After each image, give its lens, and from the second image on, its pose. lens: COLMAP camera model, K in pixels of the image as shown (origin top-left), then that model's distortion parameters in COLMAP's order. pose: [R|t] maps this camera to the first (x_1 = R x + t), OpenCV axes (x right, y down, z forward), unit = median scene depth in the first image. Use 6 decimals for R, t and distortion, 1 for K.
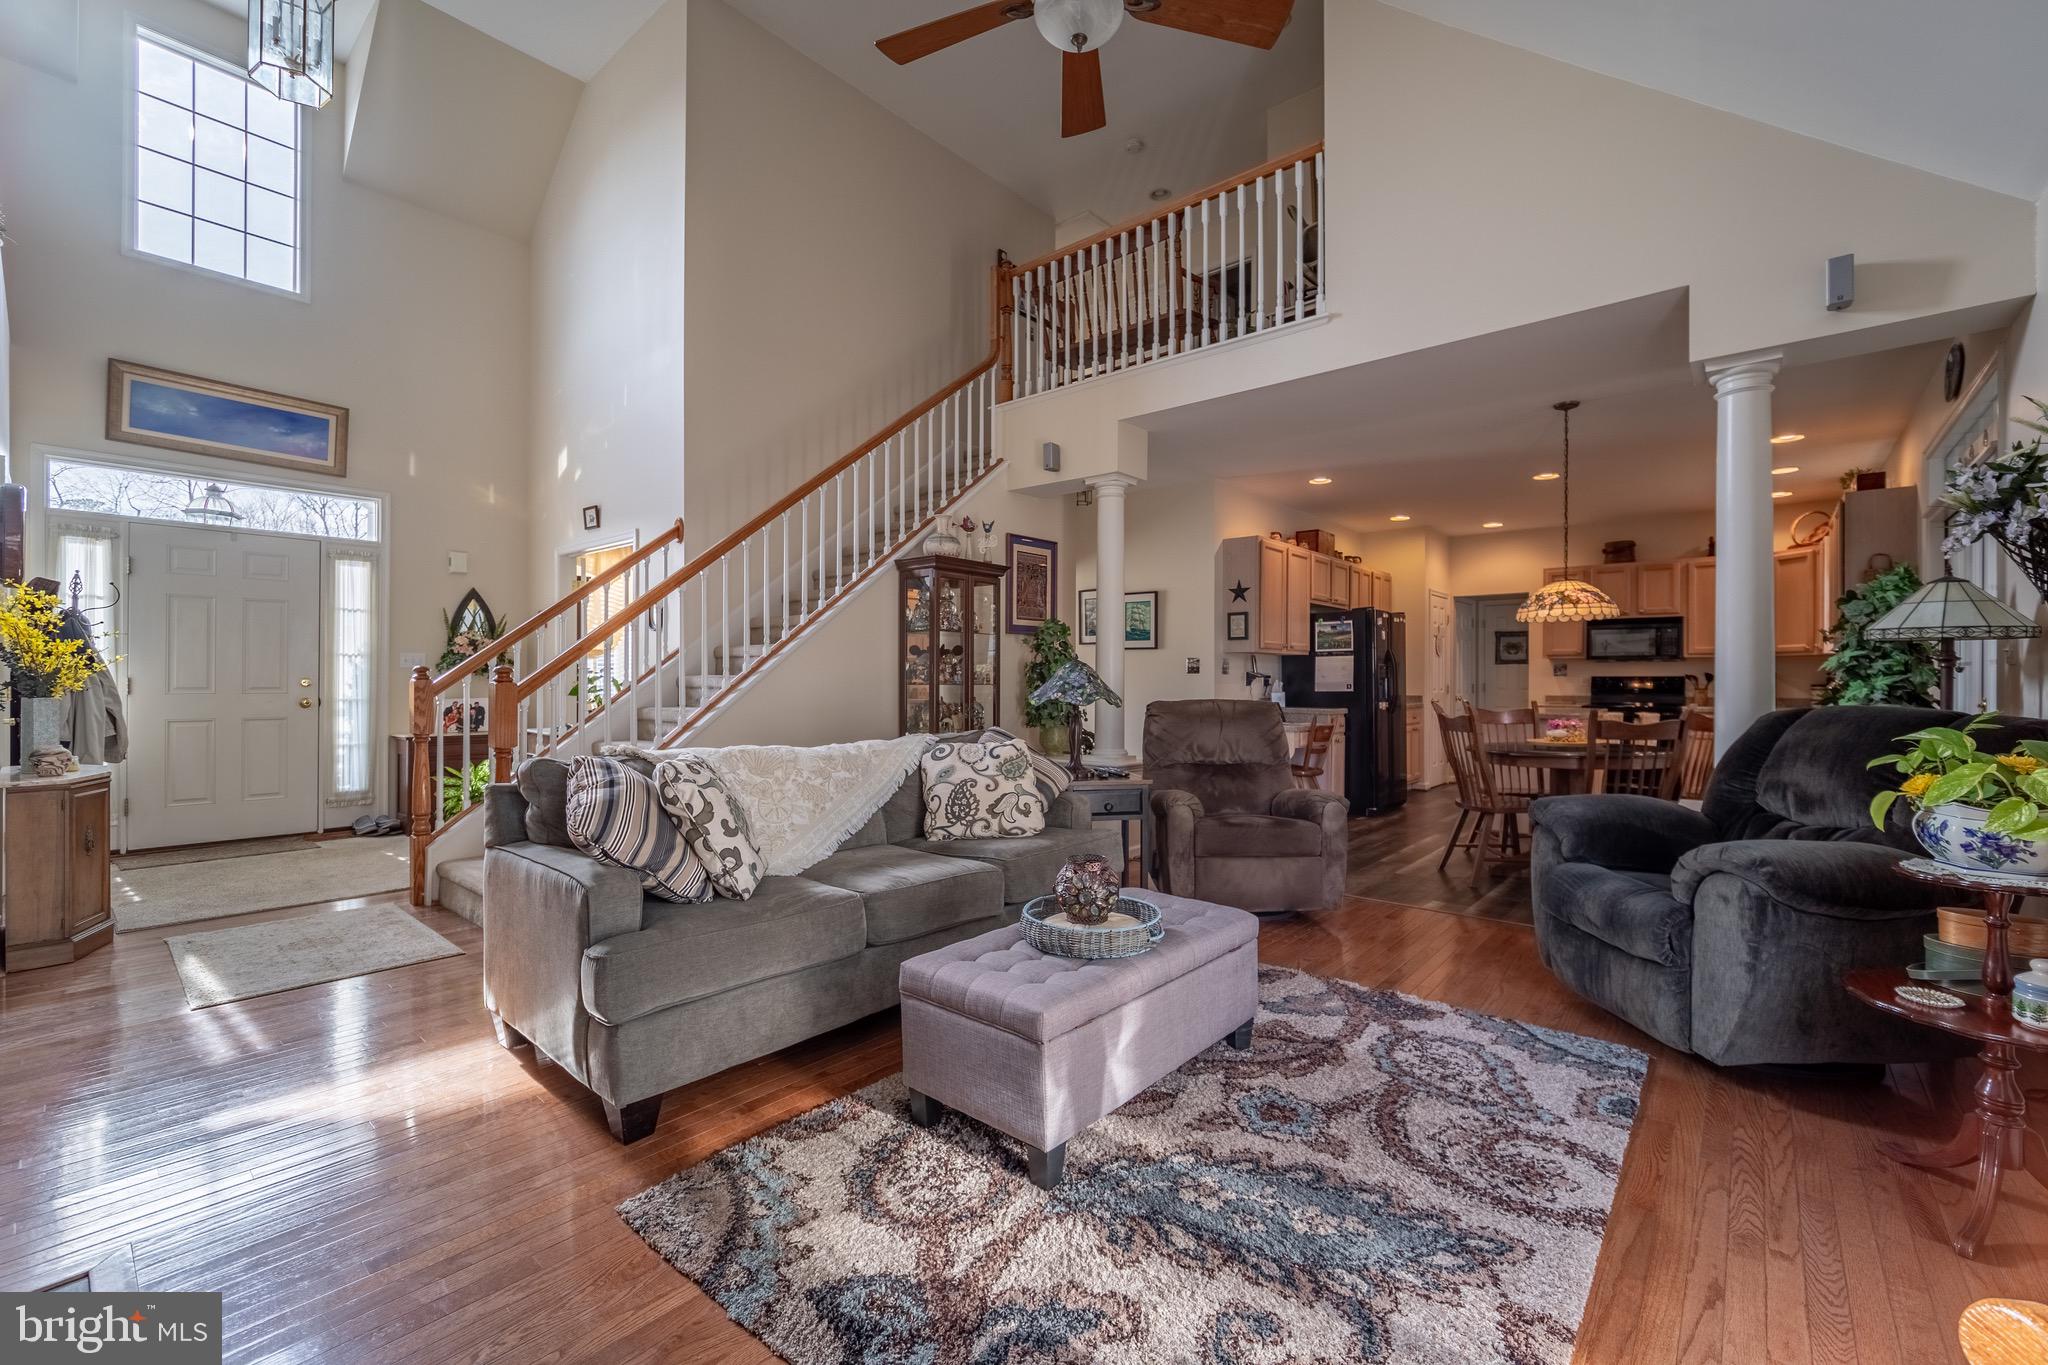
lens RADIAL K [[847.5, 0, 1036.1], [0, 847.5, 679.5], [0, 0, 1]] dist [-0.004215, -0.000114]
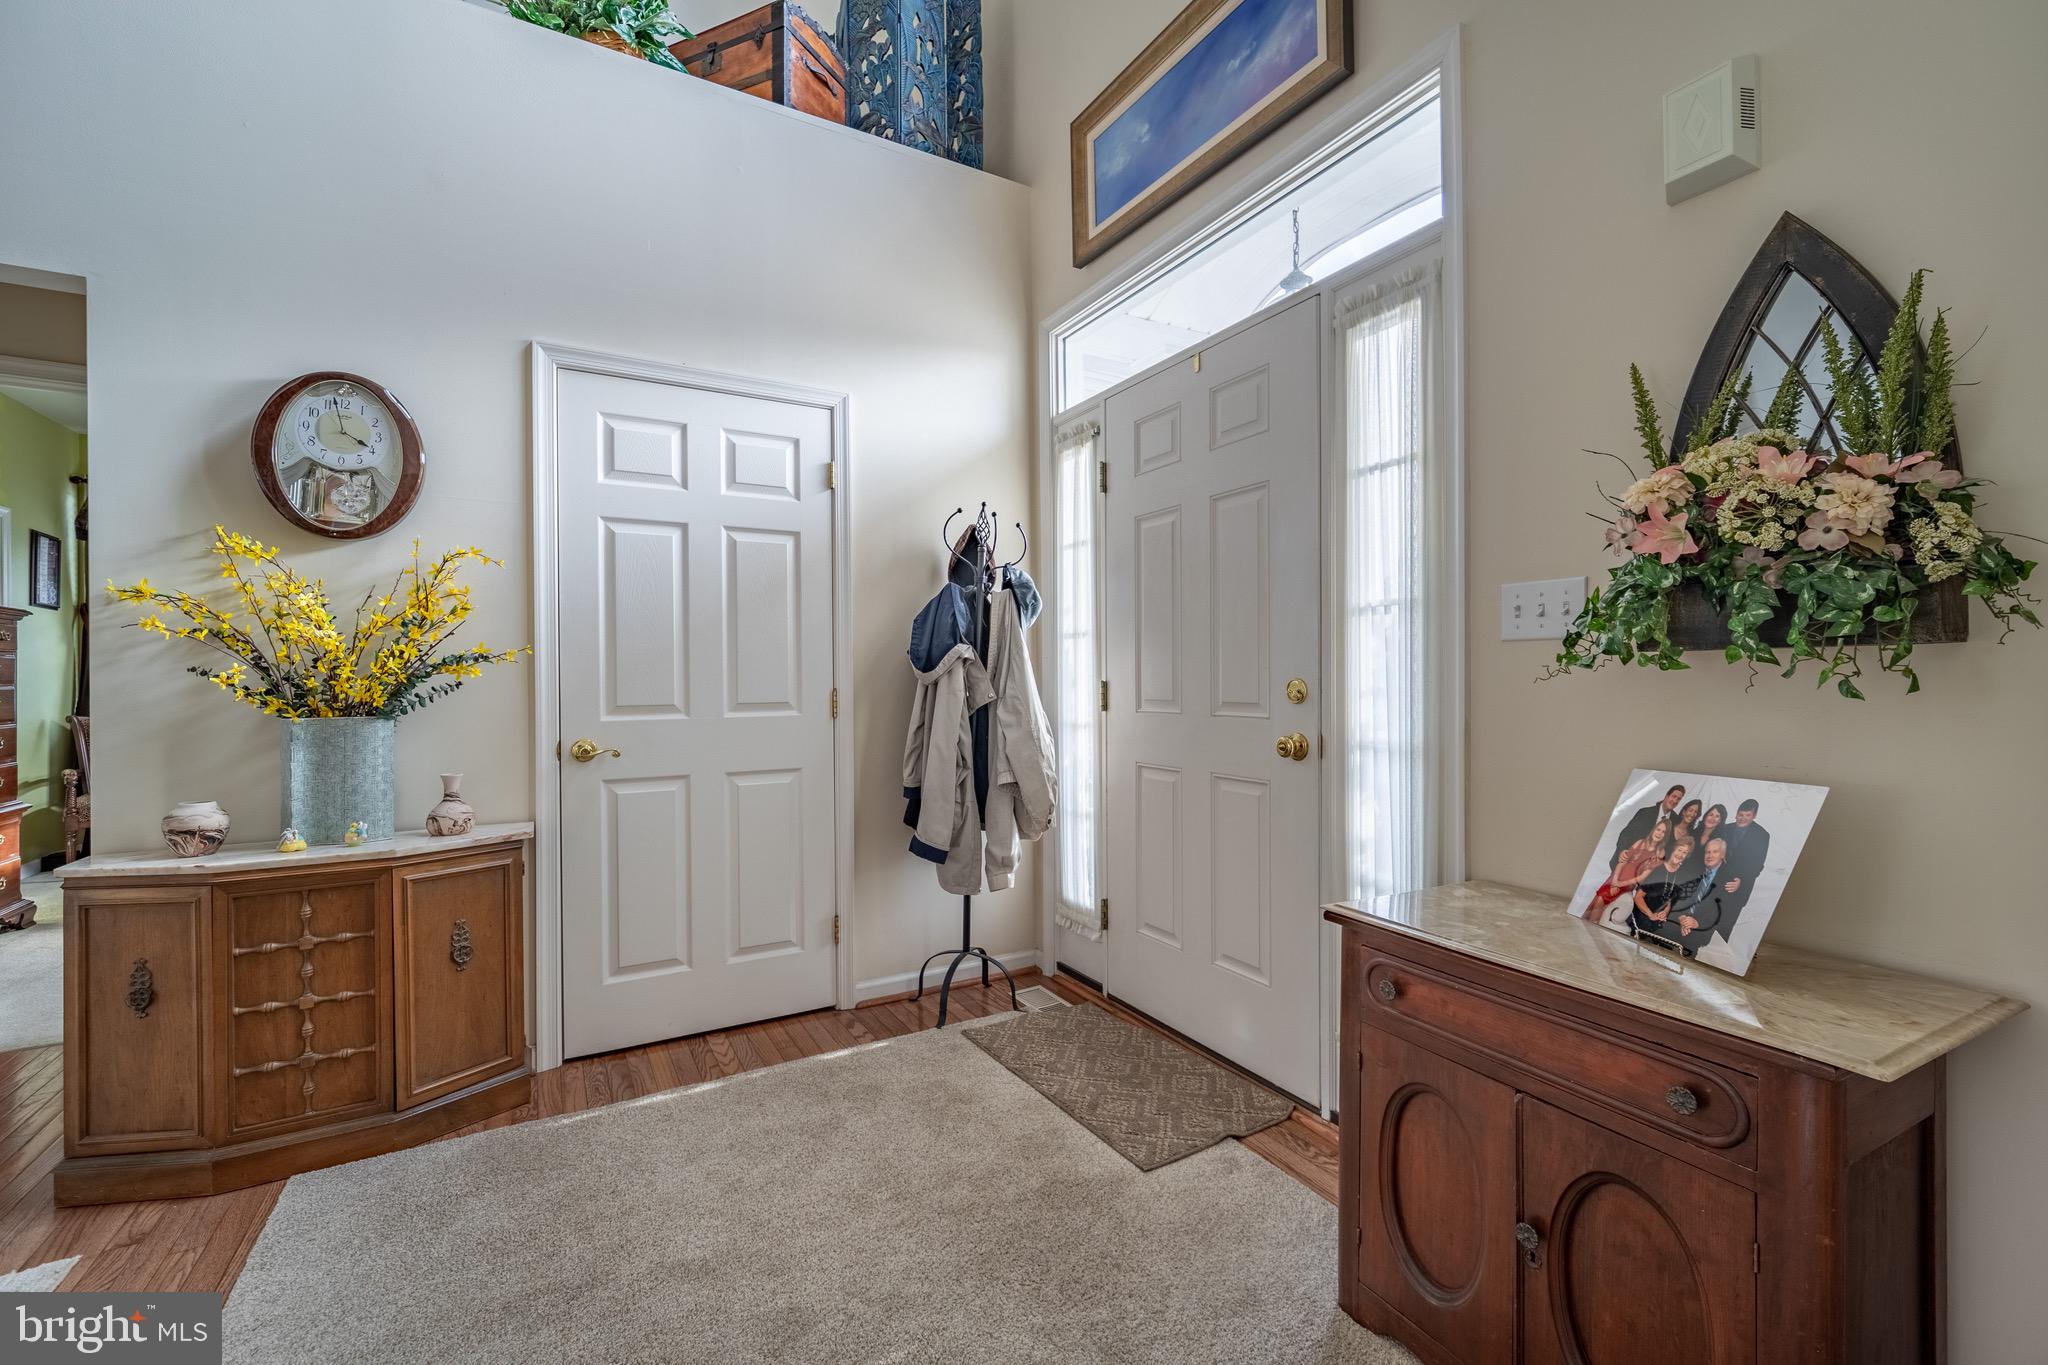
lens RADIAL K [[847.5, 0, 1040.4], [0, 847.5, 683.8], [0, 0, 1]] dist [-0.004215, -0.000114]
pose [[-0.325749, 0.002424, -0.945453, -0.541166], [0.006016, 0.999982, 0.000491, -0.000478], [0.945437, -0.005528, -0.325758, 1.154689]]
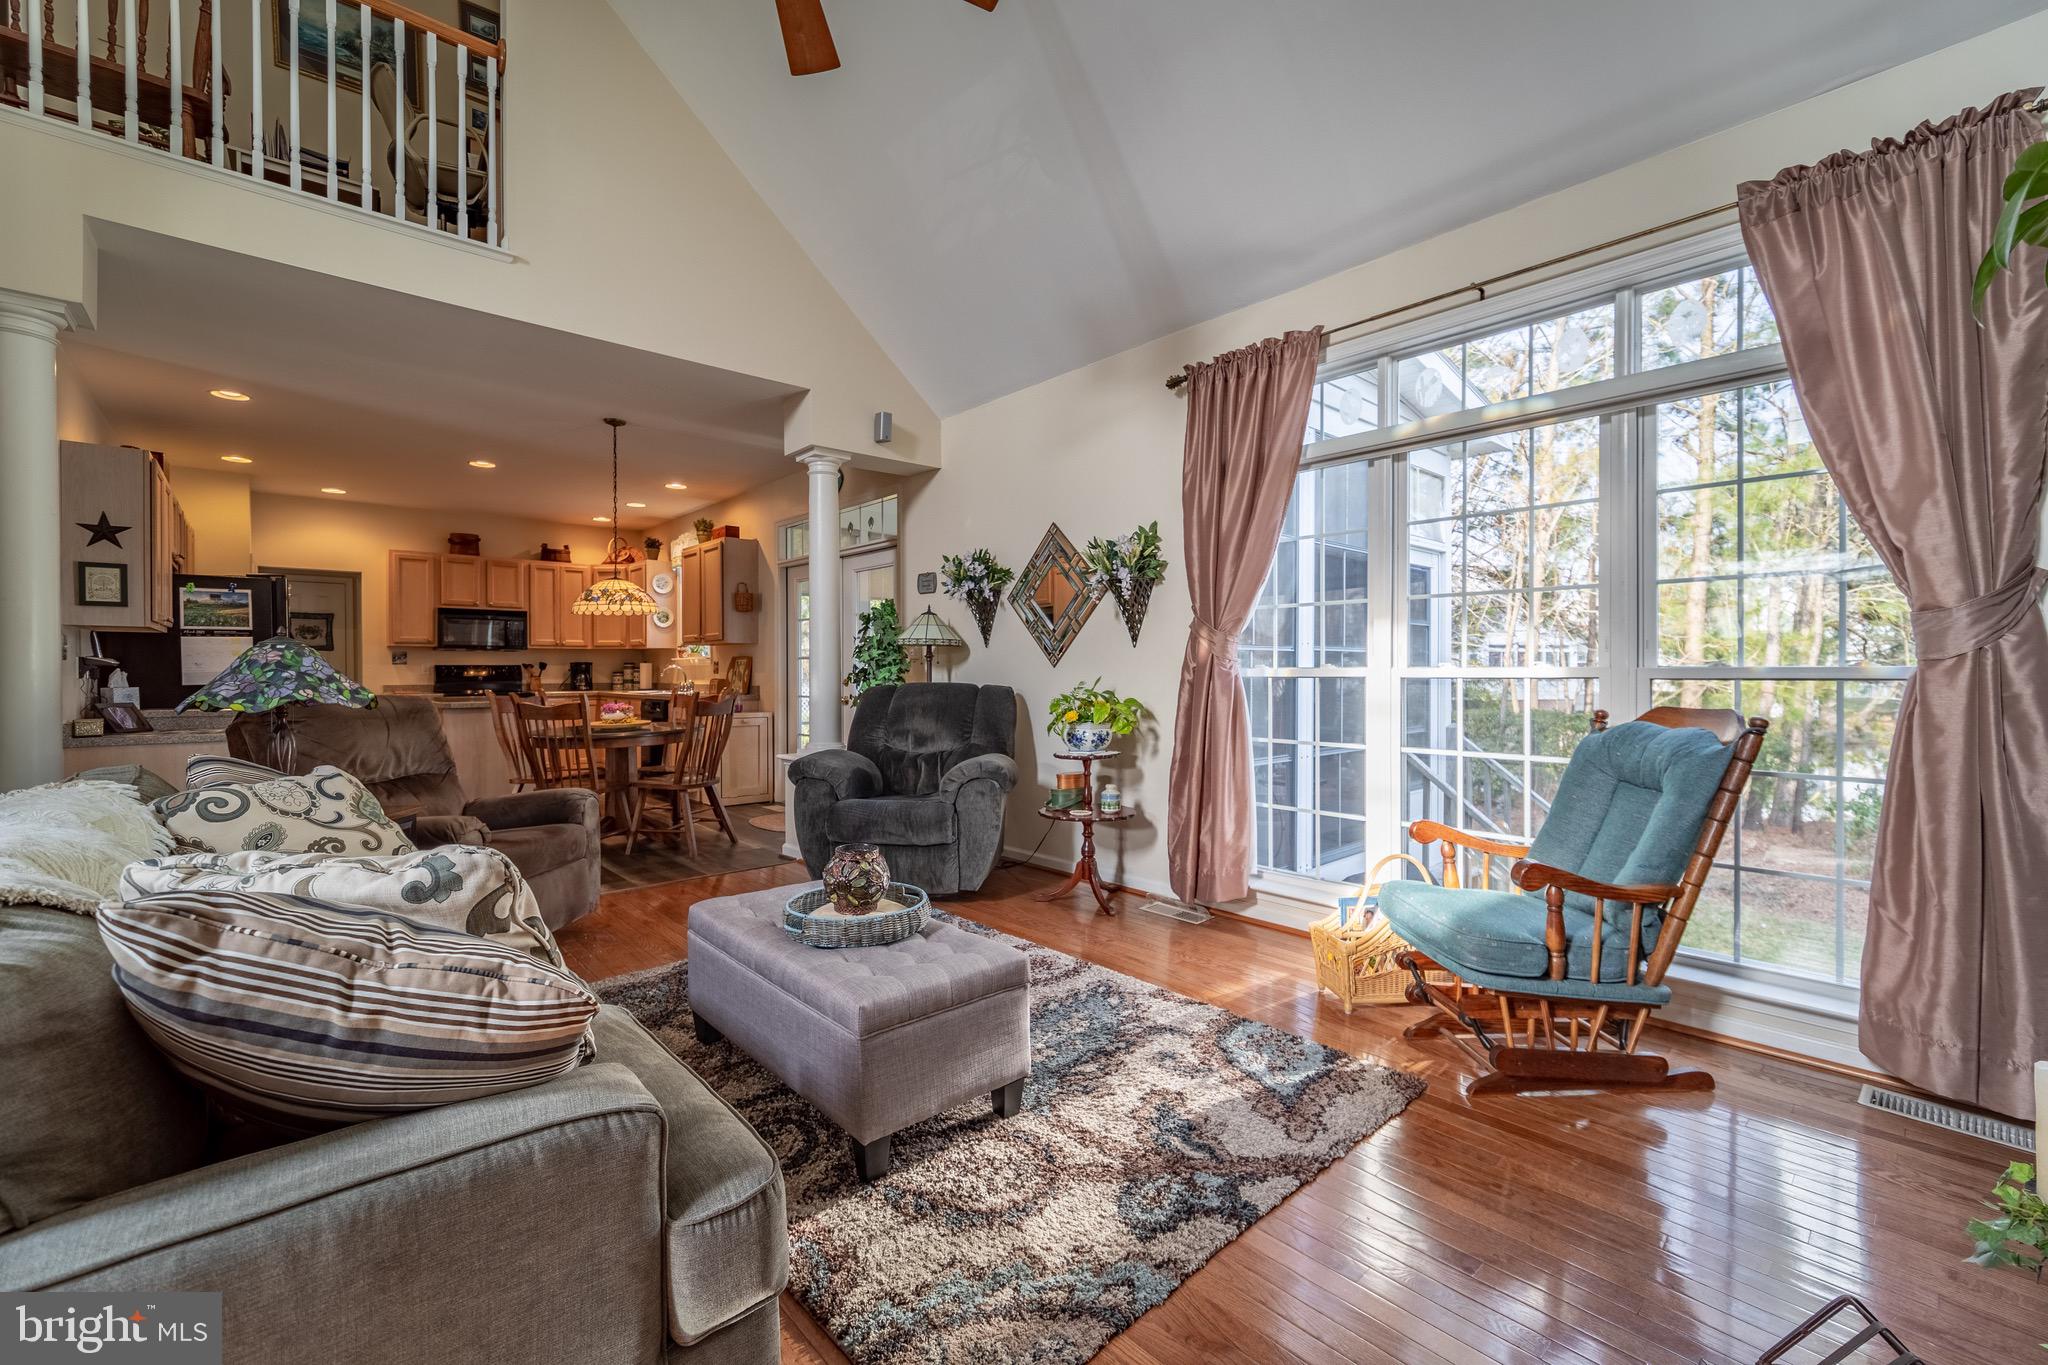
lens RADIAL K [[847.5, 0, 1033.5], [0, 847.5, 677.0], [0, 0, 1]] dist [-0.004215, -0.000114]
pose [[0.125426, -0.010854, 0.992044, -0.397309], [0.000947, 0.999941, 0.010820, 0.000466], [-0.992102, -0.000418, 0.125429, 0.297903]]
